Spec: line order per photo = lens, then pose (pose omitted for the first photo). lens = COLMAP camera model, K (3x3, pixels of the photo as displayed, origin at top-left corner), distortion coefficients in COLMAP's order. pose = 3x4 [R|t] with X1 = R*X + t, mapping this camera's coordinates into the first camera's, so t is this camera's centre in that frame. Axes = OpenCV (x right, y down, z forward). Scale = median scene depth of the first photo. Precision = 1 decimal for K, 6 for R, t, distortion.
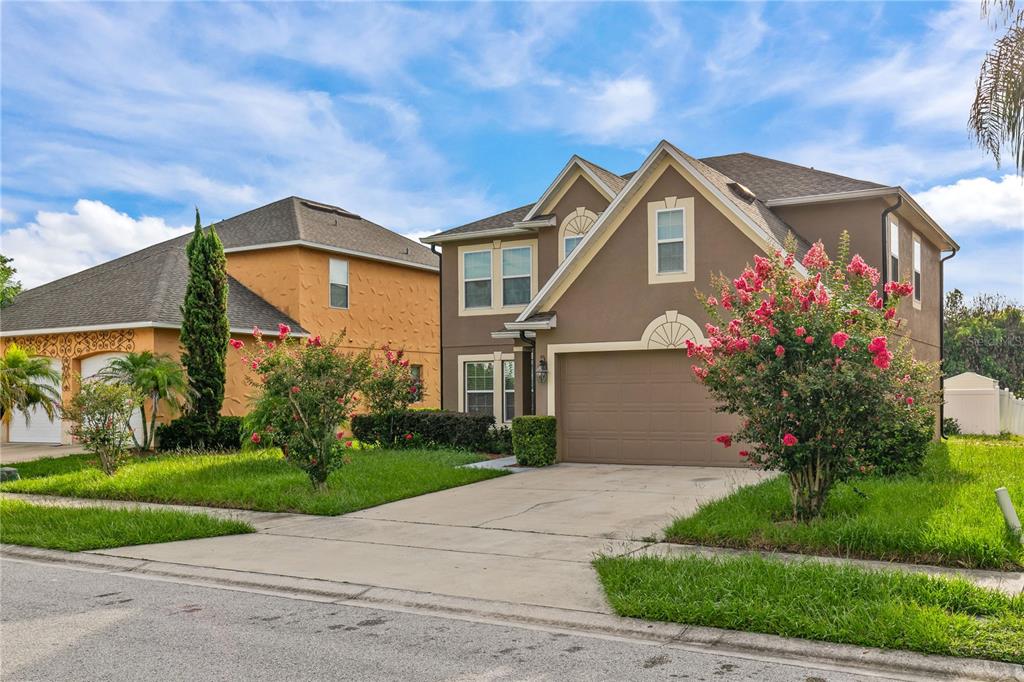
lens RADIAL K [[995.9, 0, 512.0], [0, 995.9, 341.0], [0, 0, 1]] dist [-0.054252, -0.002792]
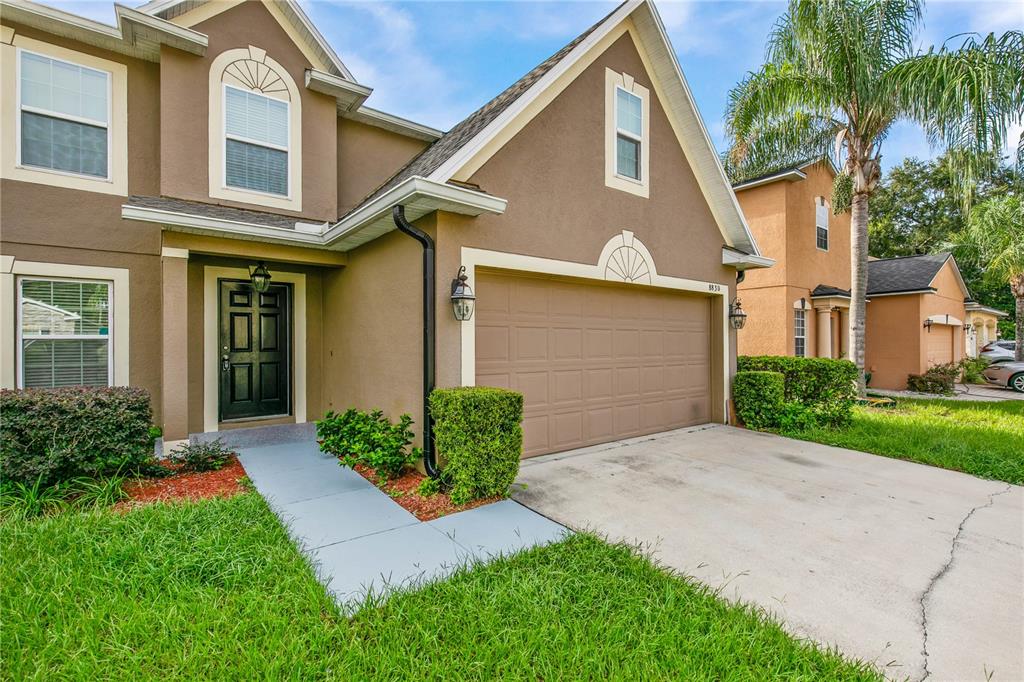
lens RADIAL K [[461.3, 0, 512.0], [0, 461.3, 341.0], [0, 0, 1]] dist [0.003097, 0.000228]
pose [[0.366786, 0.009005, 0.930262, -0.171635], [-0.055344, 0.998393, 0.012157, 0.046887], [-0.928657, -0.055944, 0.366695, 0.874442]]
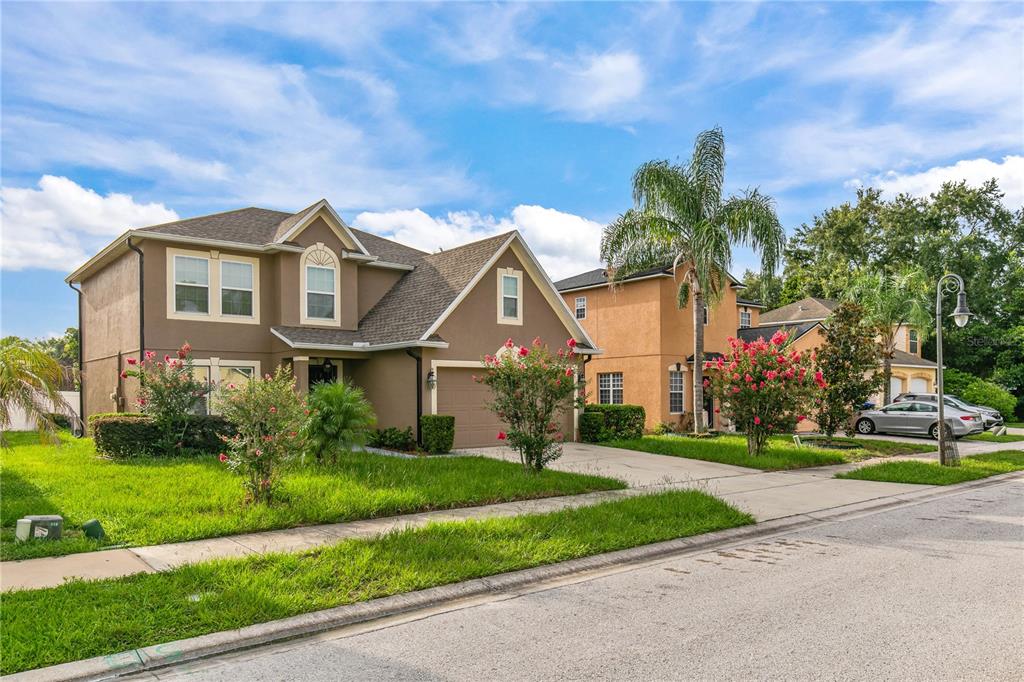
lens RADIAL K [[716.7, 0, 509.6], [0, 716.7, 391.2], [0, 0, 1]] dist [-0.003847, -0.000383]
pose [[0.334619, 0.010117, 0.942299, -0.799532], [-0.051564, 0.998641, 0.007589, 0.031623], [-0.940942, -0.051128, 0.334686, 0.580747]]
